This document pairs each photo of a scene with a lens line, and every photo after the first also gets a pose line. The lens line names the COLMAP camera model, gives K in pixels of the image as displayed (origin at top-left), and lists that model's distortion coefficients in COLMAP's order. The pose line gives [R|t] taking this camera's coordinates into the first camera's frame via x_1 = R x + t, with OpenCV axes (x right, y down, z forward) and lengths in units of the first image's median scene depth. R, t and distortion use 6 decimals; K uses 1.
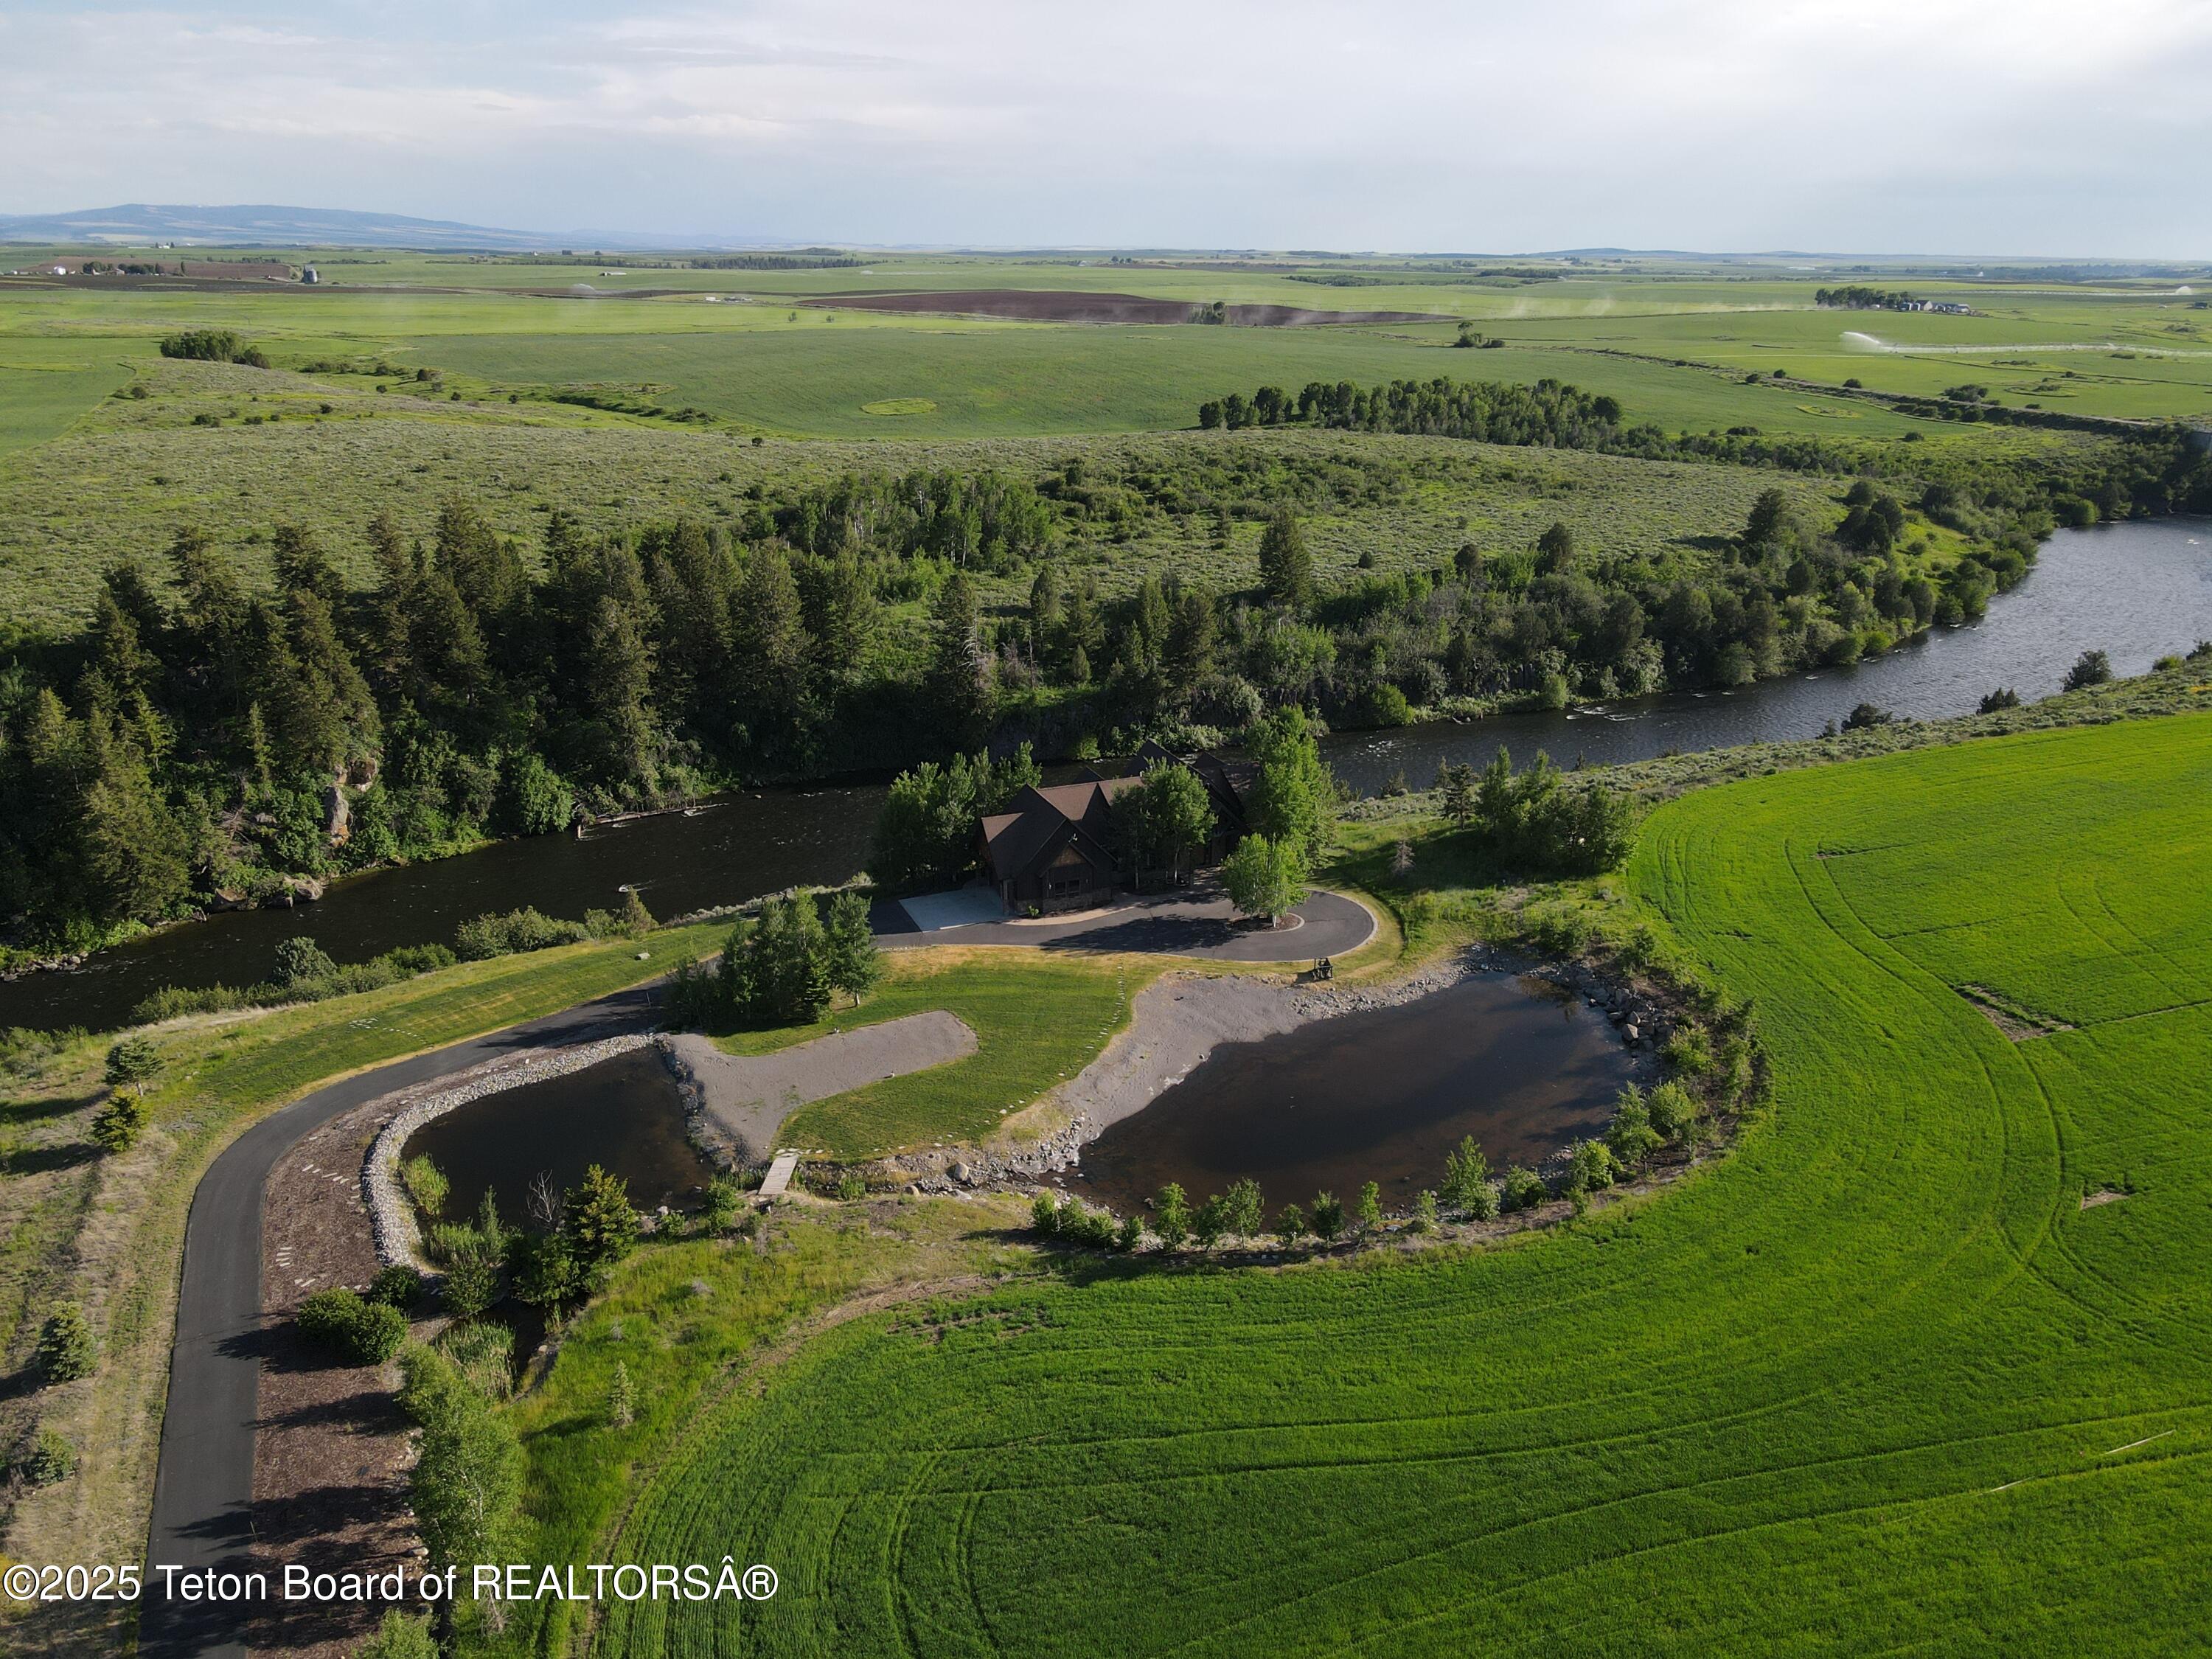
lens RADIAL K [[1620.7, 0, 1100.0], [0, 1620.7, 843.6], [0, 0, 1]] dist [0.010541, 0.004622]
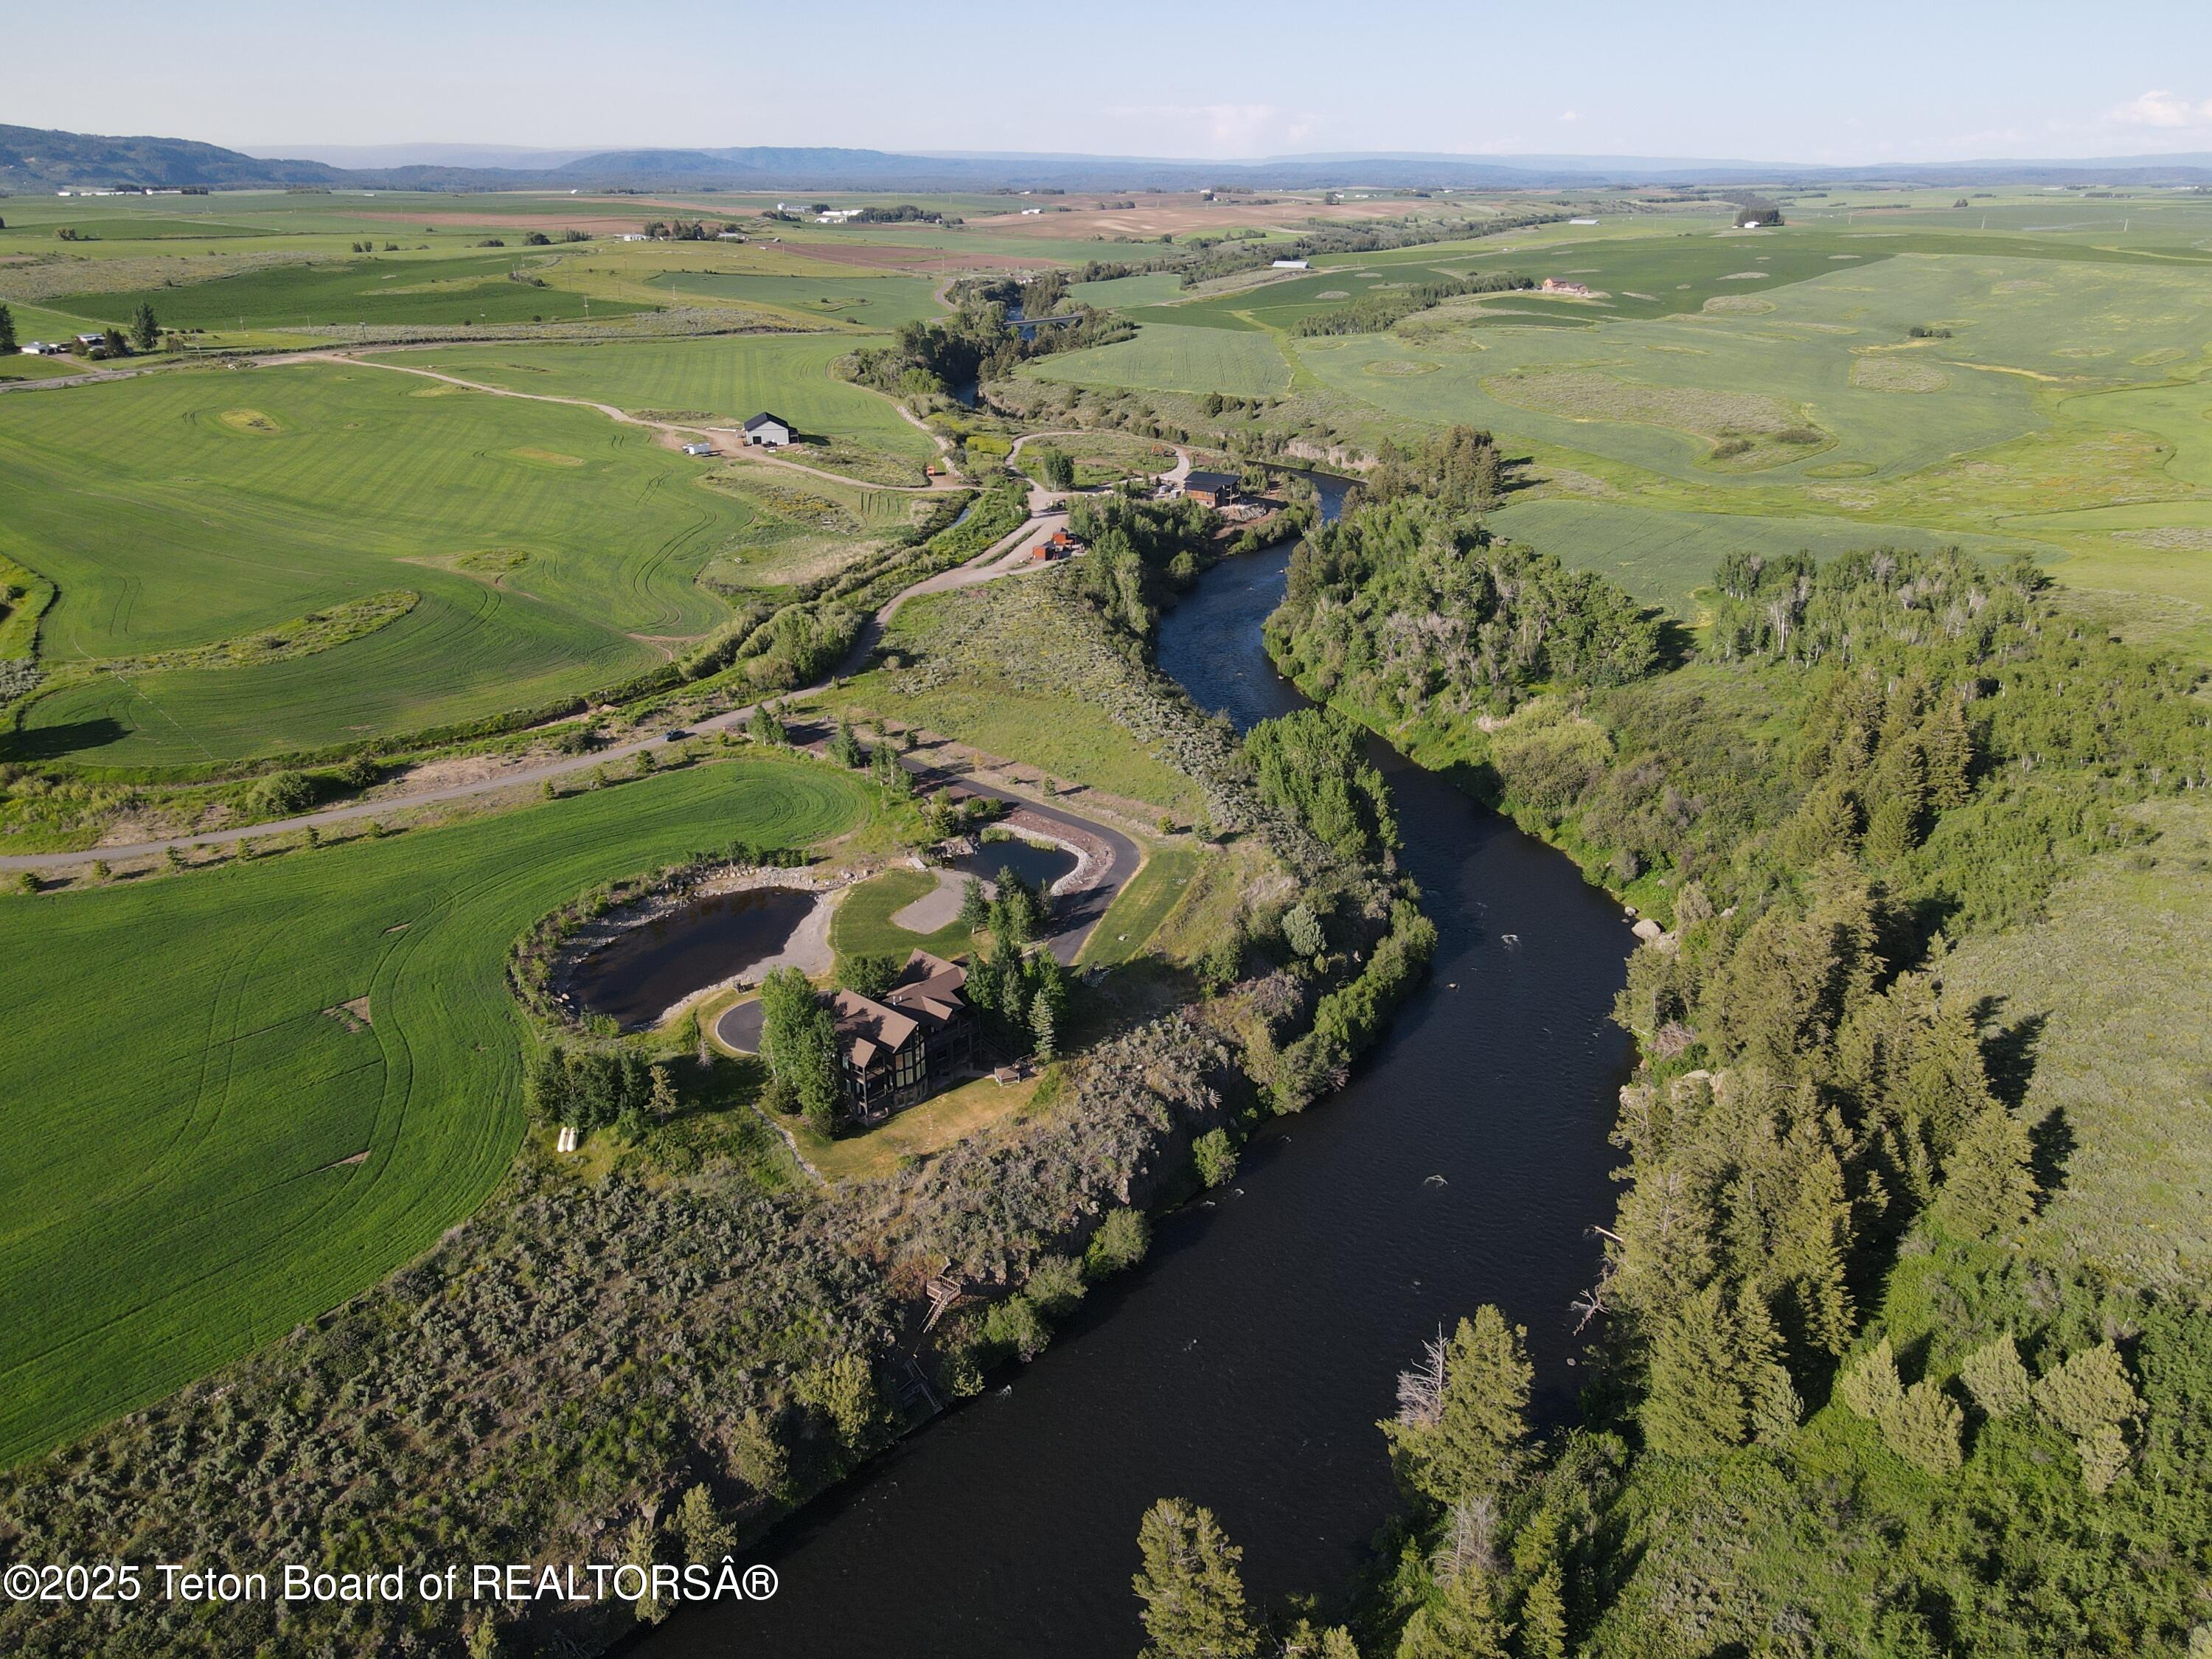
lens RADIAL K [[1620.7, 0, 1106.3], [0, 1620.7, 830.9], [0, 0, 1]] dist [0.010541, 0.004622]
pose [[-0.891433, 0.167699, -0.420980, 0.329565], [-0.156246, 0.758288, 0.632919, -0.811310], [0.425364, 0.629981, -0.649761, 1.469400]]
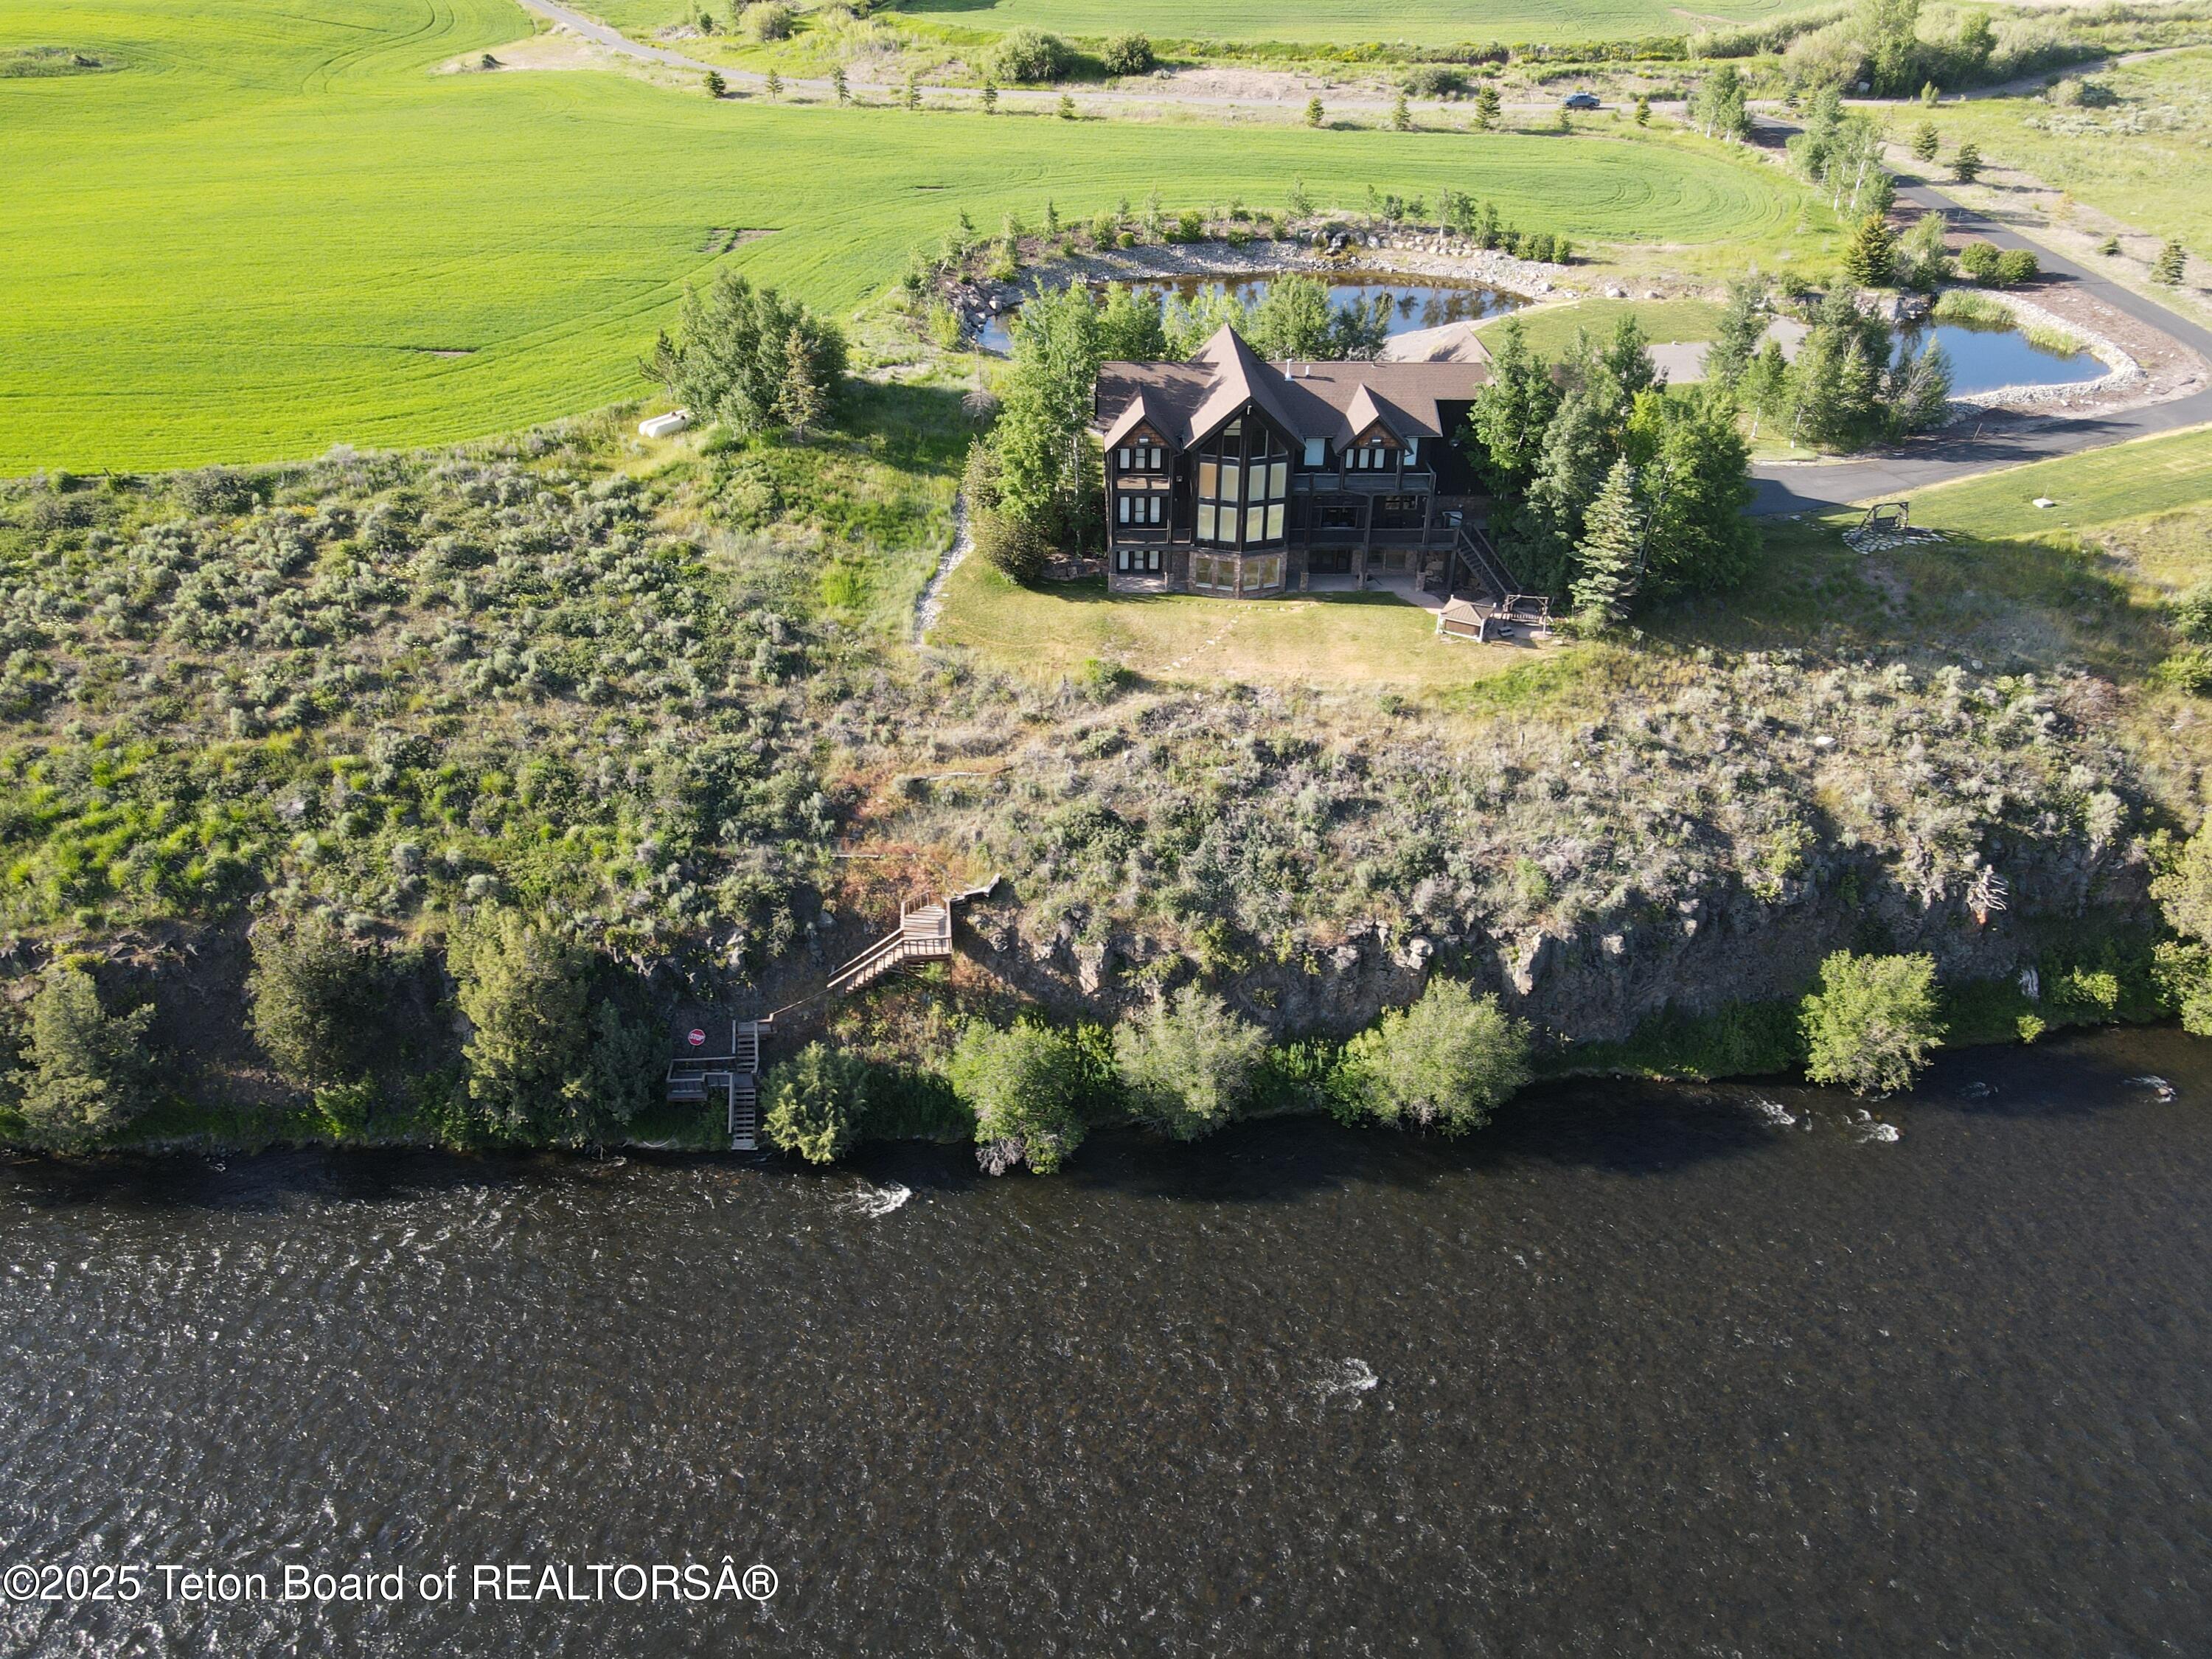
lens RADIAL K [[1620.7, 0, 1100.2], [0, 1620.7, 833.0], [0, 0, 1]] dist [0.010541, 0.004622]
pose [[-0.935497, -0.191135, 0.297175, -0.091257], [0.118813, 0.621916, 0.774018, -0.327245], [-0.332760, 0.759400, -0.559091, 1.182421]]
